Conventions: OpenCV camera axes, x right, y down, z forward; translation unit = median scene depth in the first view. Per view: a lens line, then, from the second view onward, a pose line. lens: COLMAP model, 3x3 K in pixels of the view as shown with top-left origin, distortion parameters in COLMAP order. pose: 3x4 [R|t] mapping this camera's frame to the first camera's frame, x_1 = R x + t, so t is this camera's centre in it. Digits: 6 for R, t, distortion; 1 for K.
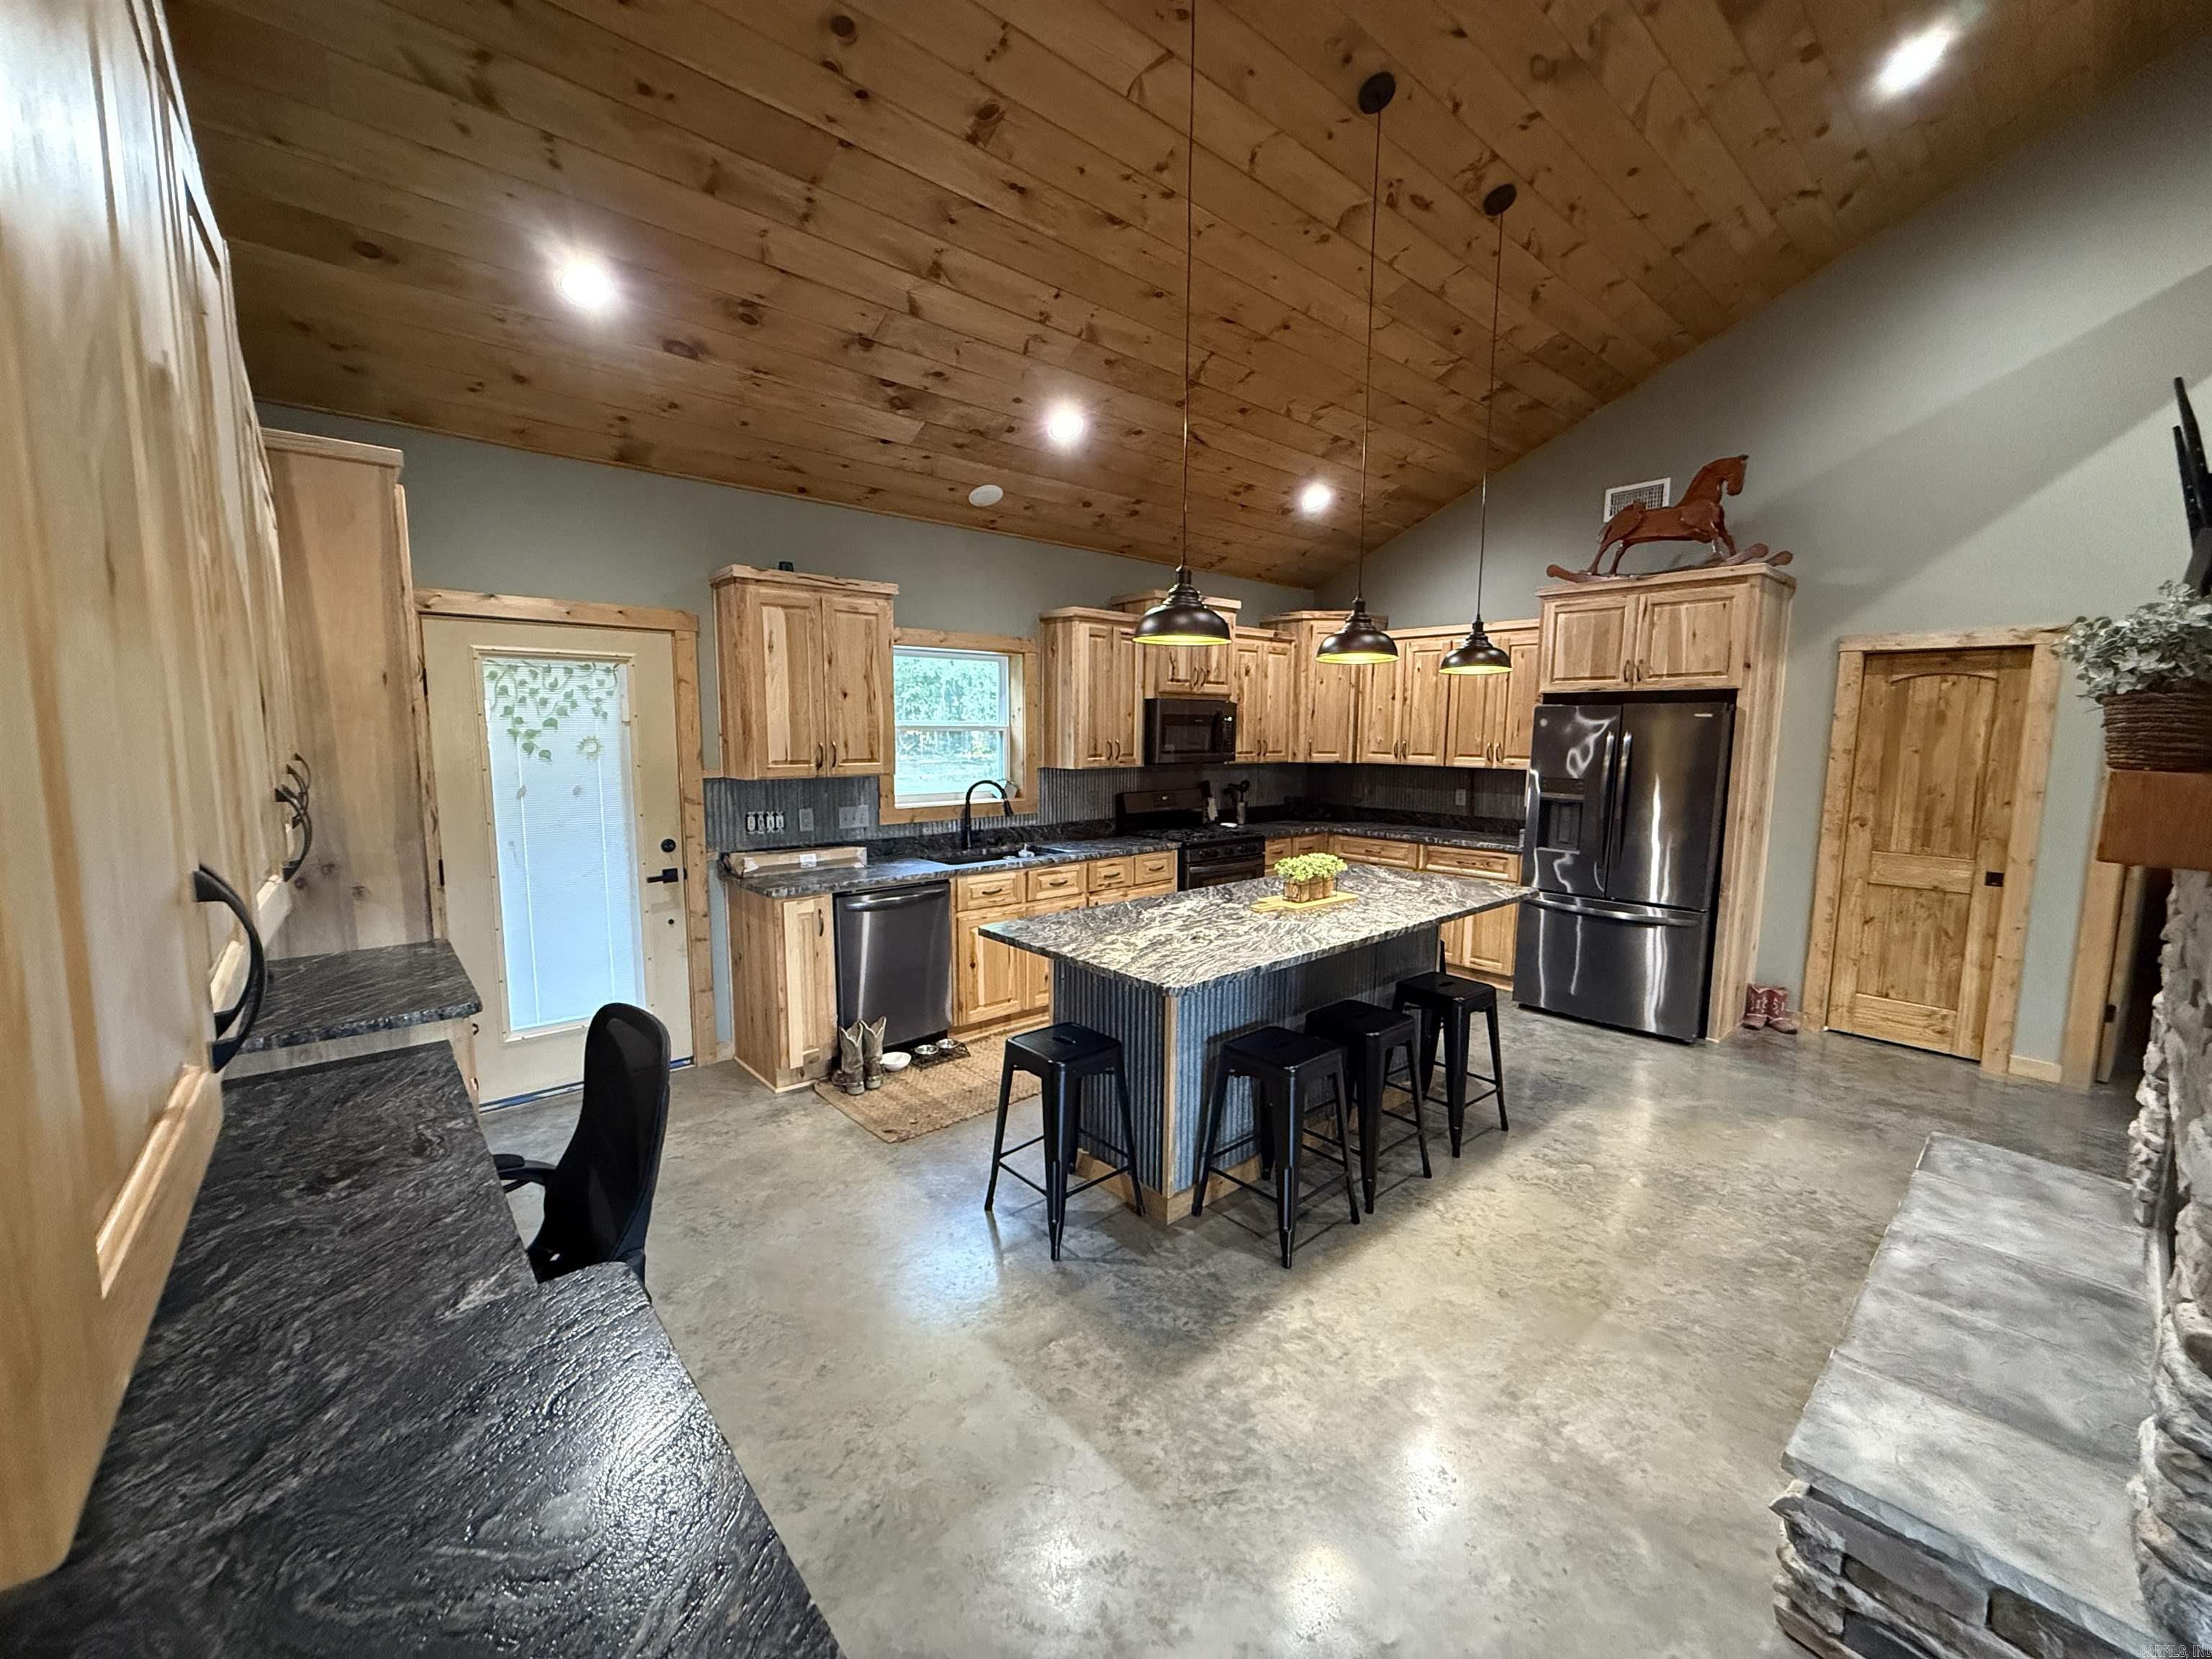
lens RADIAL K [[880.4, 0, 1099.9], [0, 880.4, 831.7], [0, 0, 1]] dist [-0.000150, 0.000260]
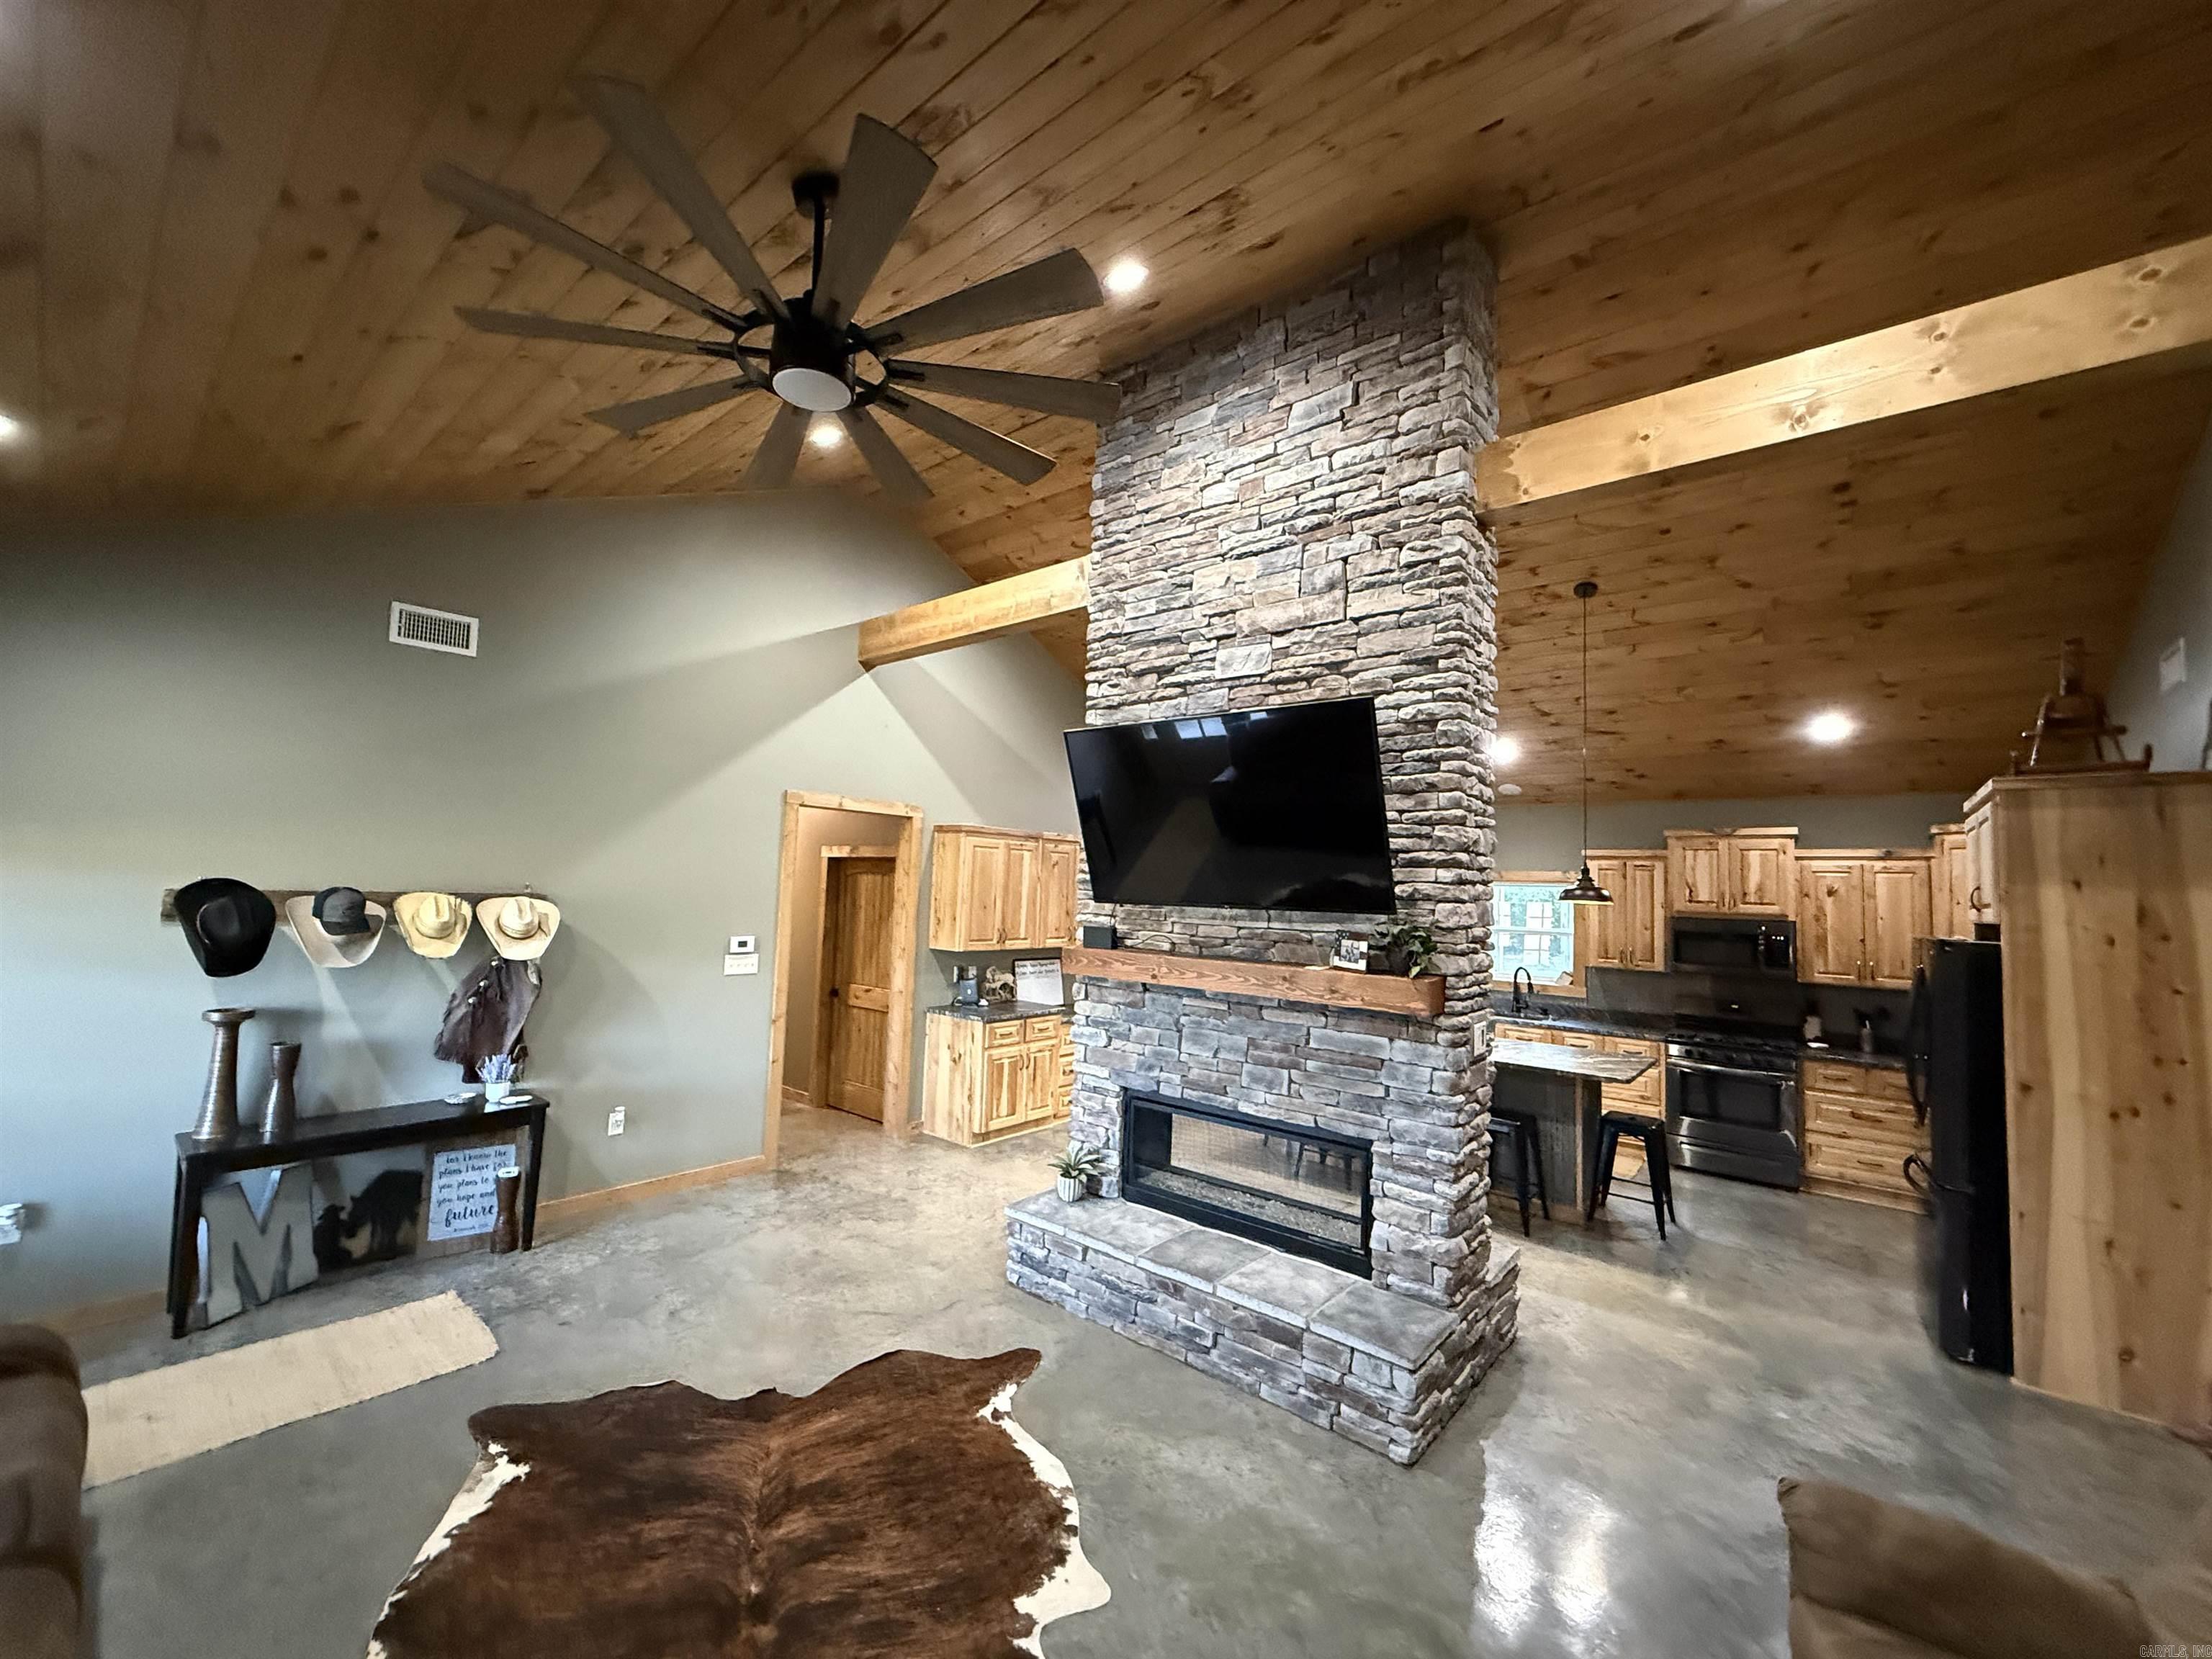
lens RADIAL K [[880.4, 0, 1101.6], [0, 880.4, 830.2], [0, 0, 1]] dist [-0.000150, 0.000260]
pose [[0.160265, -0.069080, -0.984654, 1.434033], [-0.150238, 0.984218, -0.093502, -0.045425], [0.975574, 0.162917, 0.147357, 0.040156]]
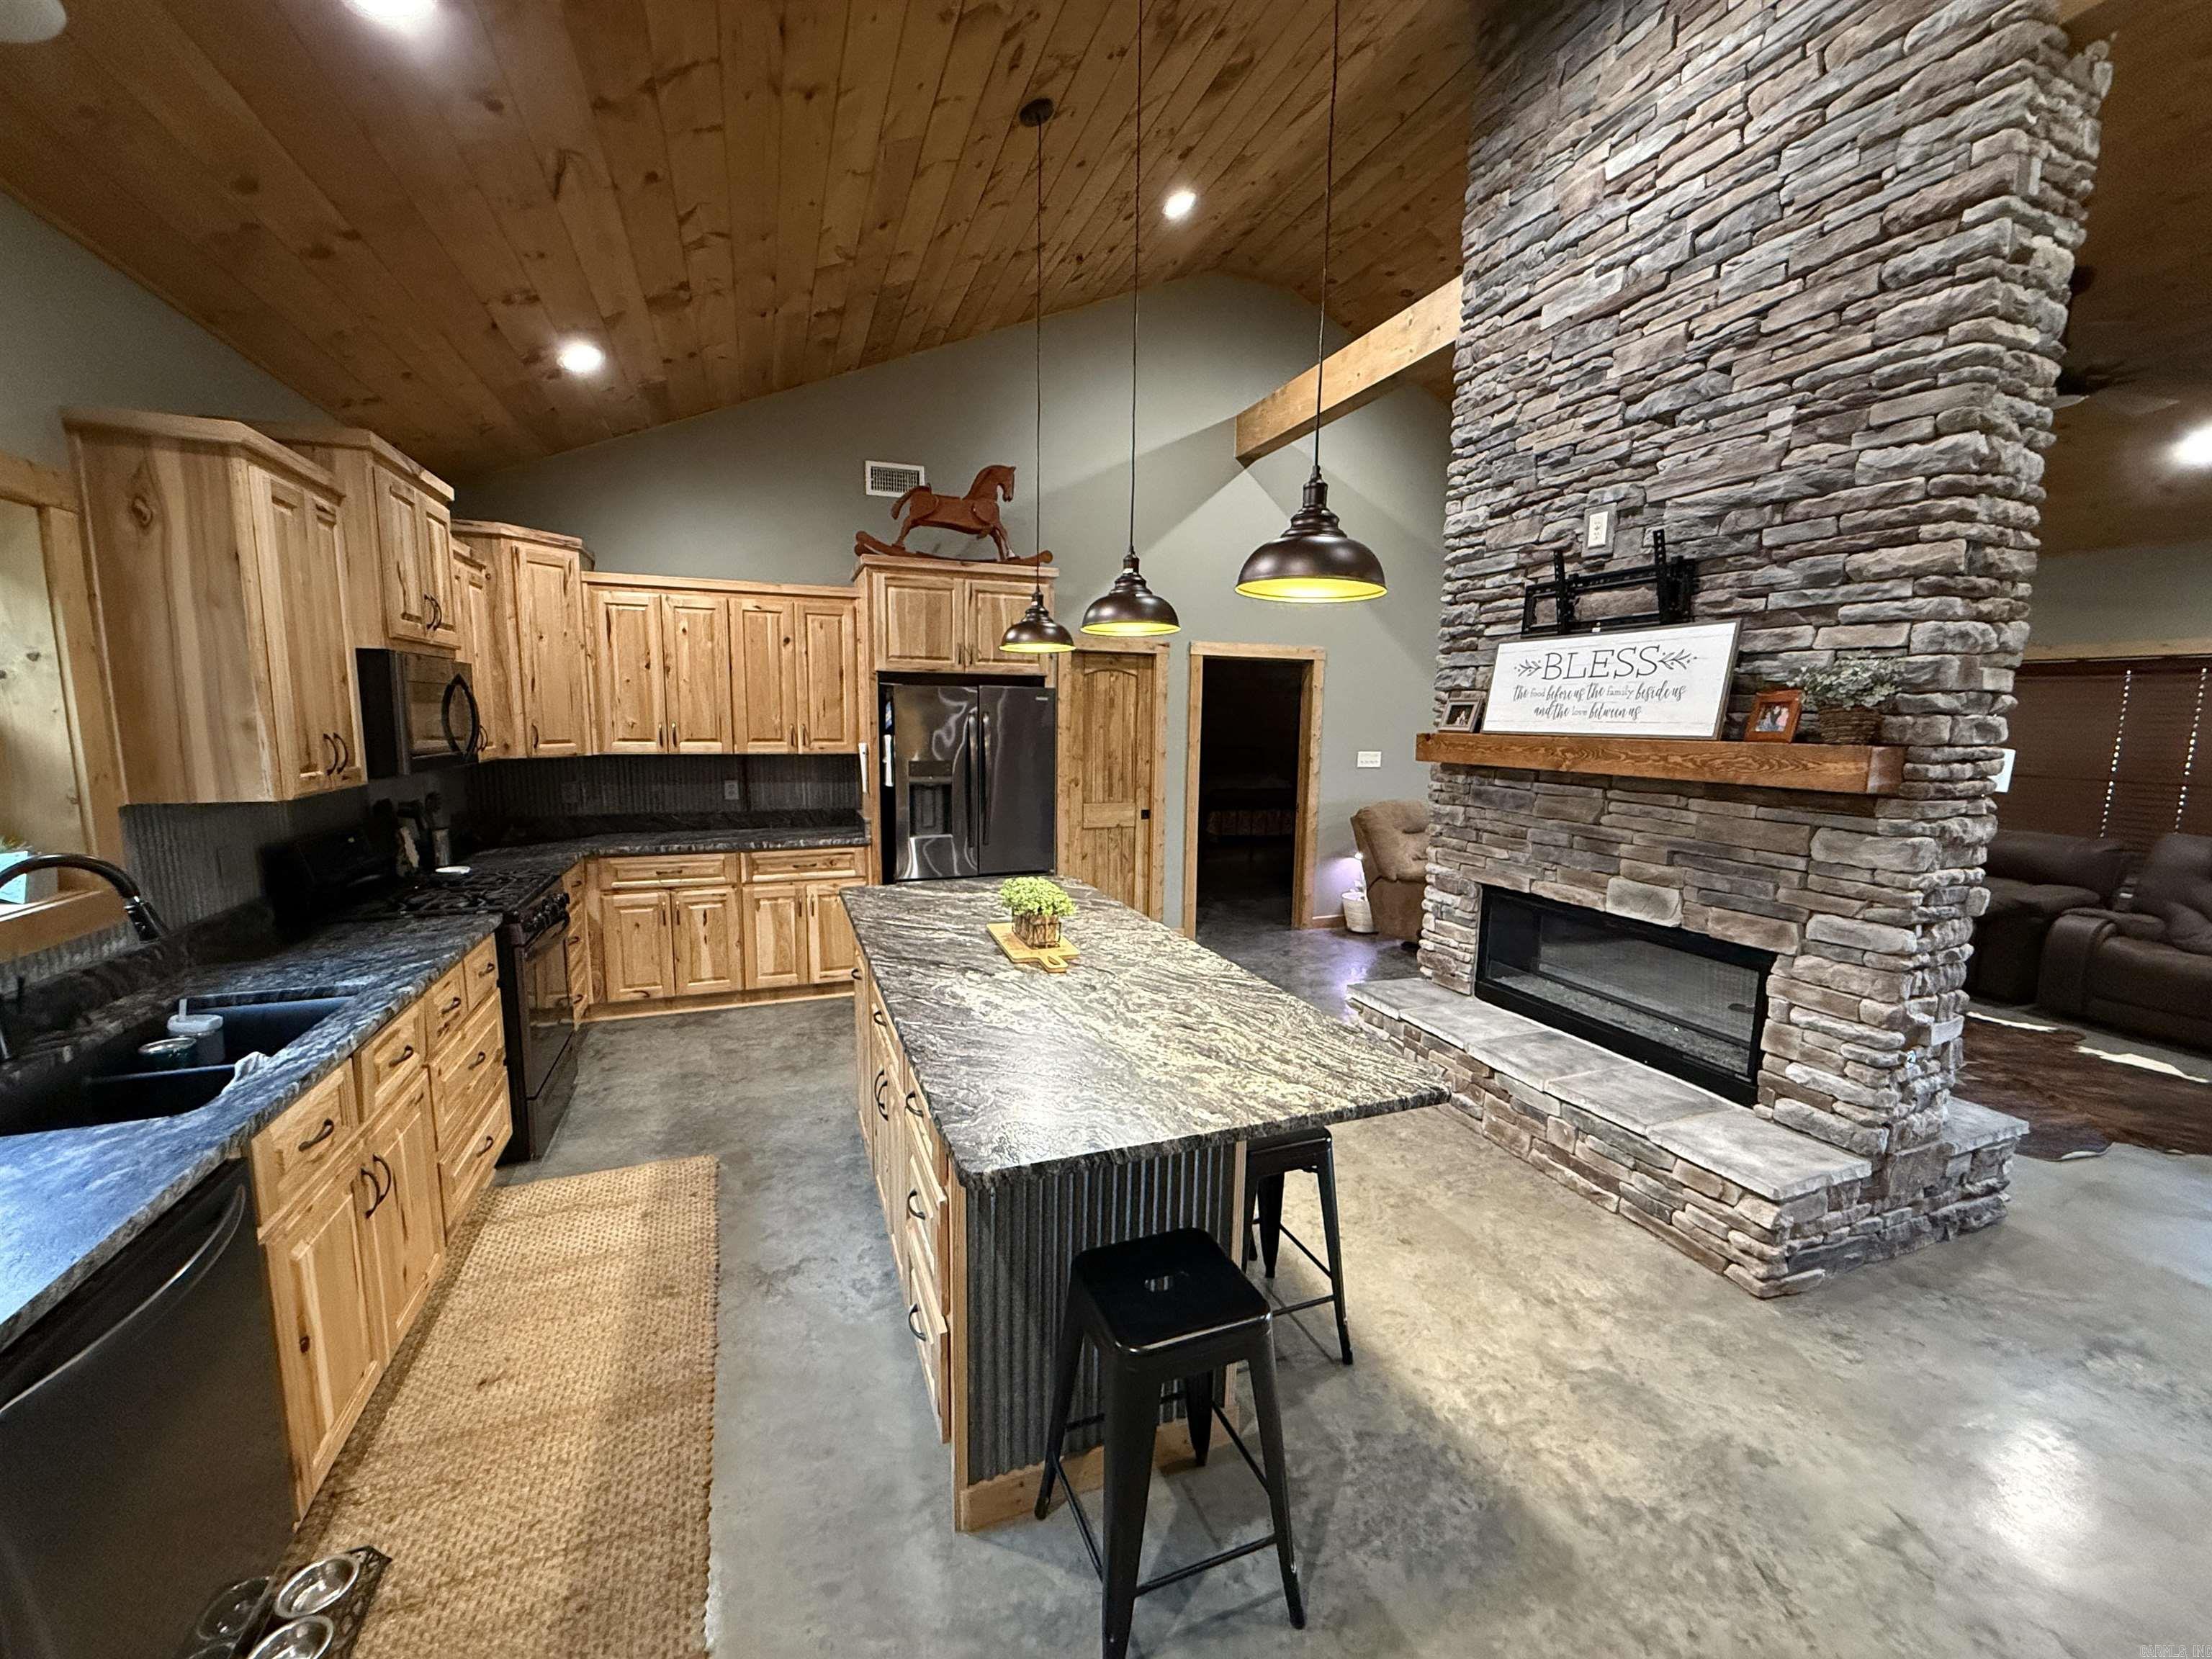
lens RADIAL K [[880.4, 0, 1101.3], [0, 880.4, 832.0], [0, 0, 1]] dist [-0.000150, 0.000260]
pose [[0.341756, -0.130416, 0.930696, -0.357757], [0.099622, 0.989772, 0.102112, -0.071360], [-0.934494, 0.057820, 0.351253, 0.546965]]
